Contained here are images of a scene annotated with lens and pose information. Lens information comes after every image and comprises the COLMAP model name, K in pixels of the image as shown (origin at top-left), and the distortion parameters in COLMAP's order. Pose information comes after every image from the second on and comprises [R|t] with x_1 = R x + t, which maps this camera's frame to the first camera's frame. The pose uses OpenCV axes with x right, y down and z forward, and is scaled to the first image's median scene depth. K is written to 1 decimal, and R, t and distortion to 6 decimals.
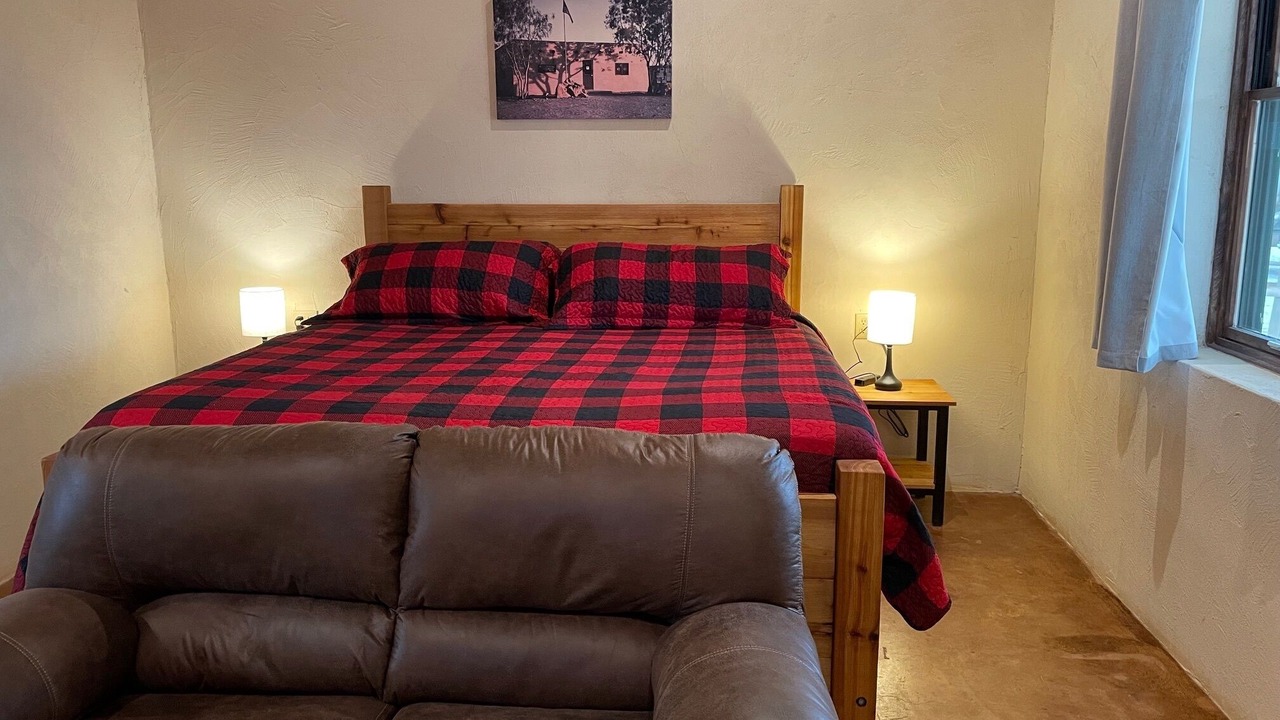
lens RADIAL K [[982.5, 0, 627.7], [0, 982.5, 357.3], [0, 0, 1]] dist [0.096391, -0.105967]
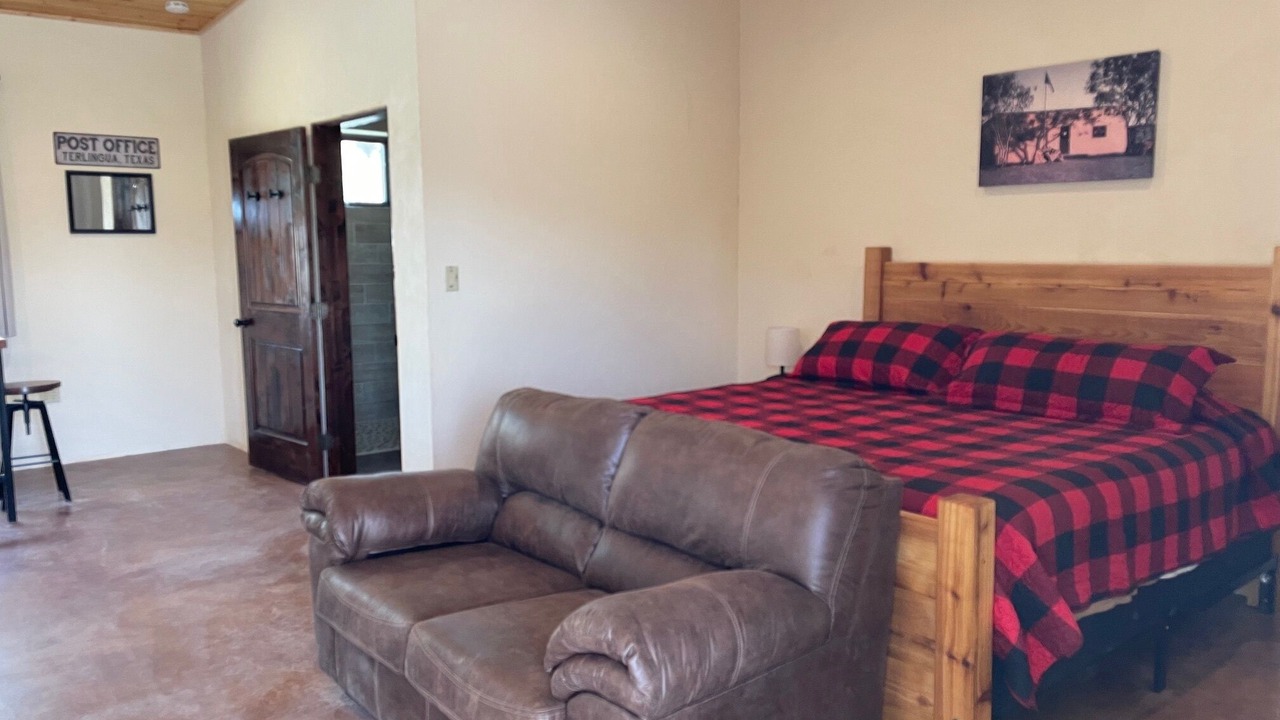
lens RADIAL K [[982.5, 0, 676.7], [0, 982.5, 368.8], [0, 0, 1]] dist [0.096391, -0.105967]
pose [[0.718484, 0.089930, -0.689705, 0.455415], [-0.128966, 0.991636, -0.005048, 0.008868], [0.683482, 0.092576, 0.724073, -0.005832]]
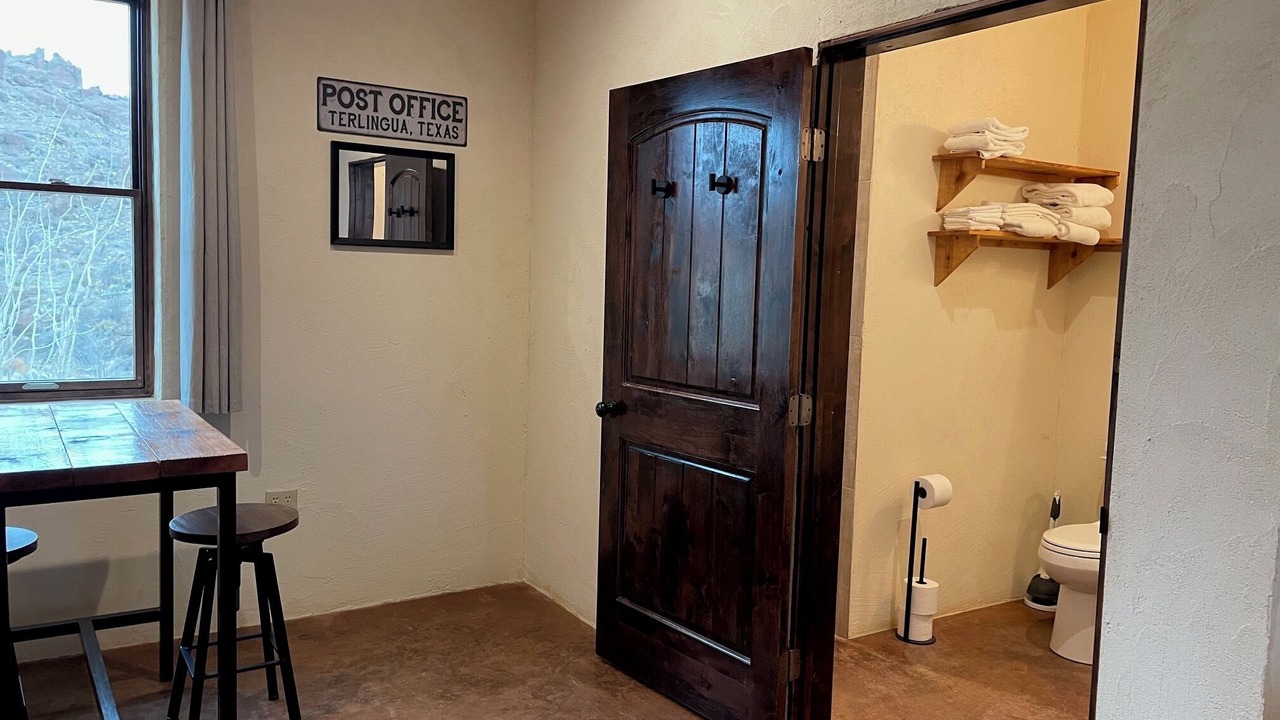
lens RADIAL K [[982.5, 0, 649.3], [0, 982.5, 349.8], [0, 0, 1]] dist [0.096391, -0.105967]
pose [[0.622322, 0.093769, -0.777125, -0.405632], [-0.188111, 0.981620, -0.032196, -0.013513], [0.759822, 0.166222, 0.628523, 0.116125]]
